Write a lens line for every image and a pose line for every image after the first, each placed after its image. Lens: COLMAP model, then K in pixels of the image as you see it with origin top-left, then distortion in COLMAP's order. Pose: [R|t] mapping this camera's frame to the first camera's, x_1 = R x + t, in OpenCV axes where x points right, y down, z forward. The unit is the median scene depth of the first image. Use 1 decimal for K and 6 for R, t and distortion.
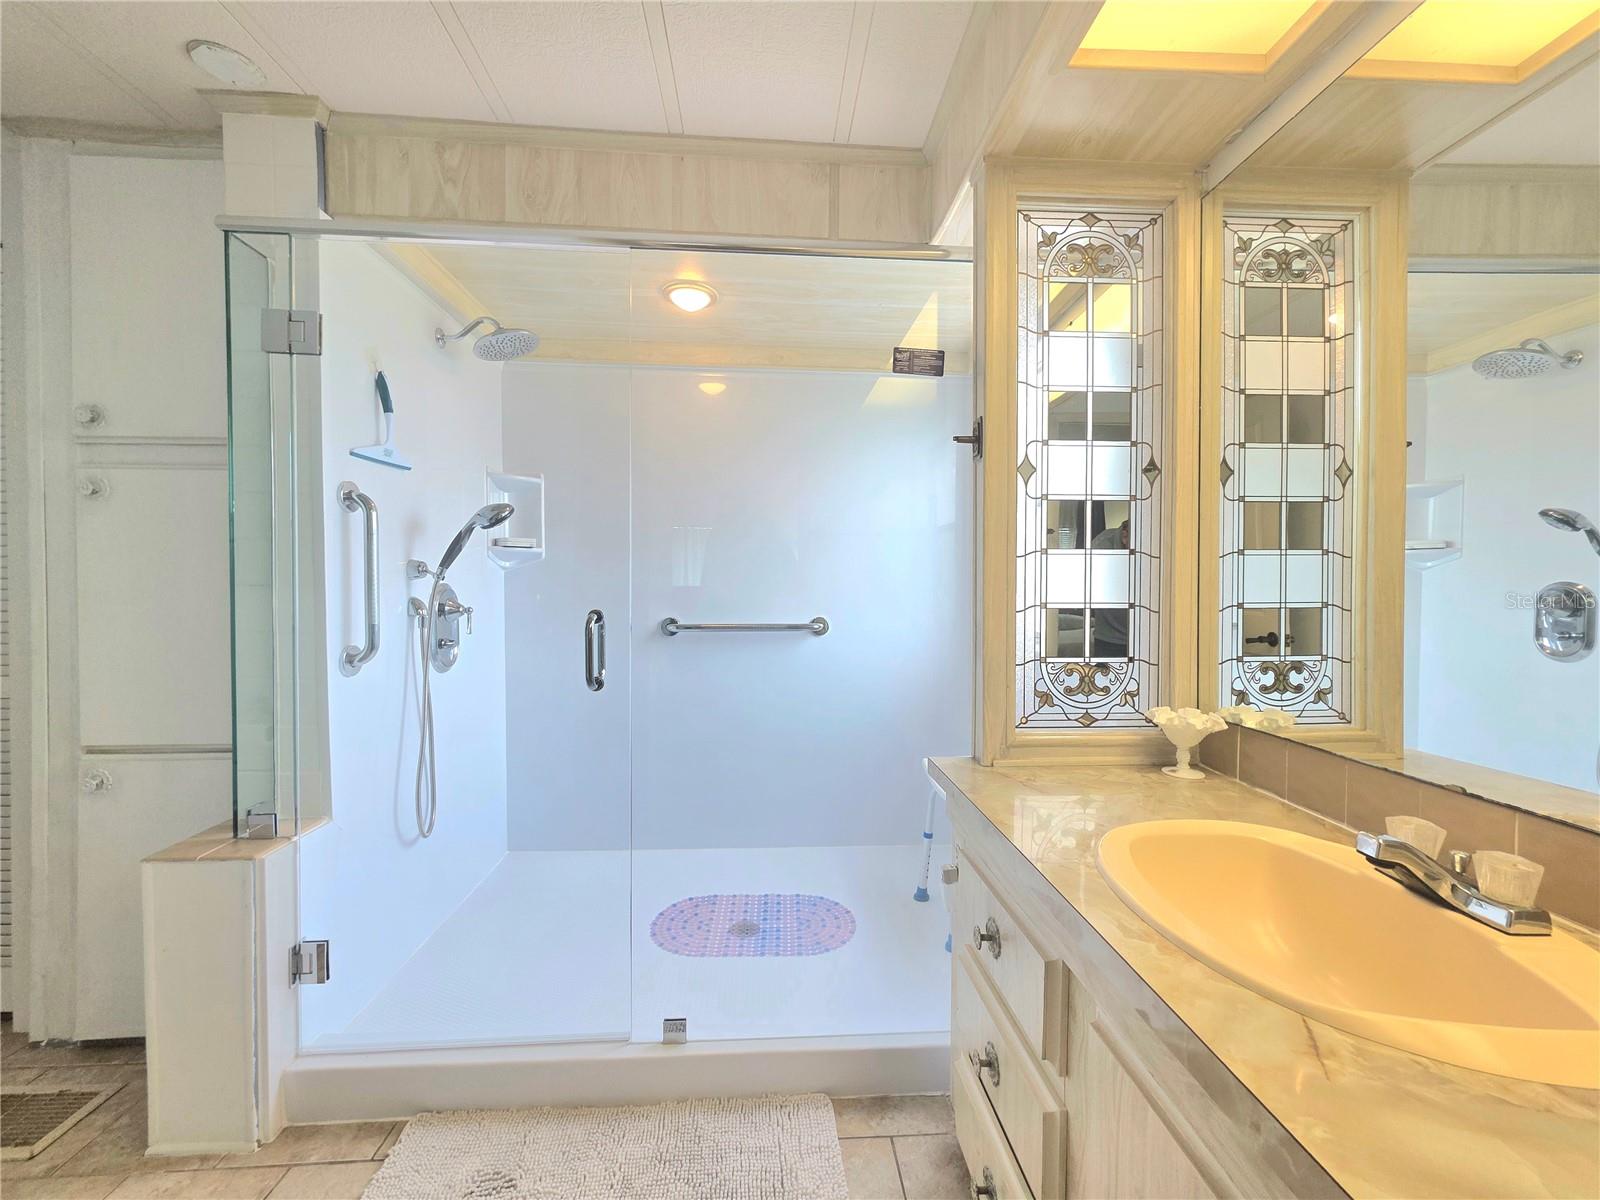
lens RADIAL K [[656.3, 0, 800.0], [0, 656.3, 596.4], [0, 0, 1]] dist [0.000350, 0.000068]
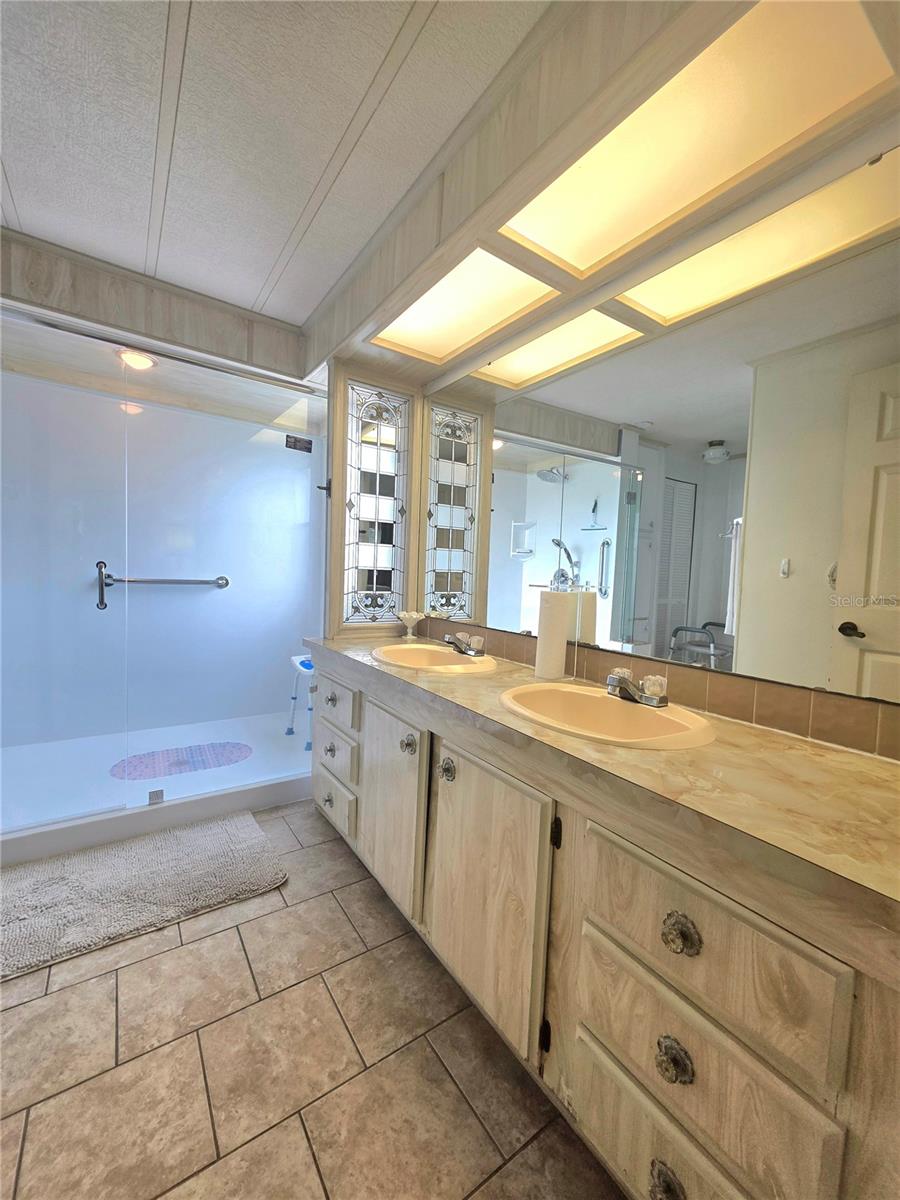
lens RADIAL K [[479.5, 0, 452.9], [0, 479.5, 602.0], [0, 0, 1]] dist [0.001838, 0.000346]
pose [[0.855527, -0.001458, 0.517756, -0.188391], [-0.029270, 0.998261, 0.051175, 0.036471], [-0.516930, -0.058936, 0.853996, -0.554942]]
